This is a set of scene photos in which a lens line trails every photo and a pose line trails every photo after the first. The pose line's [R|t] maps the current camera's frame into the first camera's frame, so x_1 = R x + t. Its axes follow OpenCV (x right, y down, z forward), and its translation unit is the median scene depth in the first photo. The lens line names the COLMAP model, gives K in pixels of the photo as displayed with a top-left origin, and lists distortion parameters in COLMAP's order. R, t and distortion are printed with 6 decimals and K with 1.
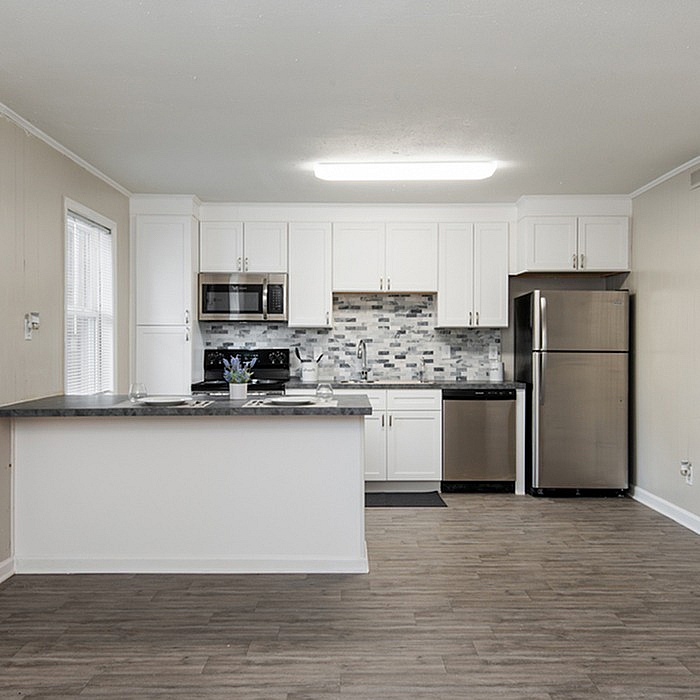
lens RADIAL K [[700.4, 0, 350.0], [0, 700.4, 350.0], [0, 0, 1]] dist [-0.005679, 0.001743]
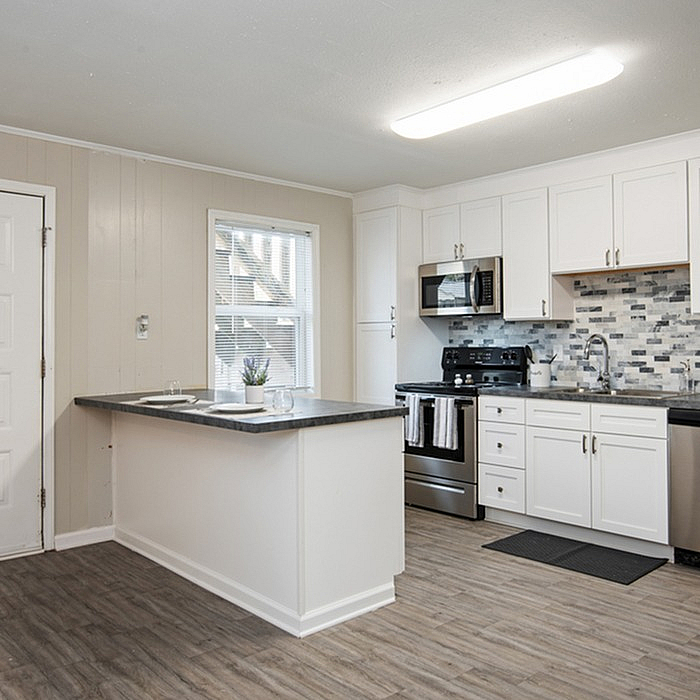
lens RADIAL K [[667.5, 0, 350.3], [0, 667.5, 330.6], [0, 0, 1]] dist [0.002444, 0.010083]
pose [[0.678139, -0.016798, -0.734742, 0.355122], [-0.000921, 0.999719, -0.023705, -0.001888], [0.734933, 0.016752, 0.677933, 0.309887]]
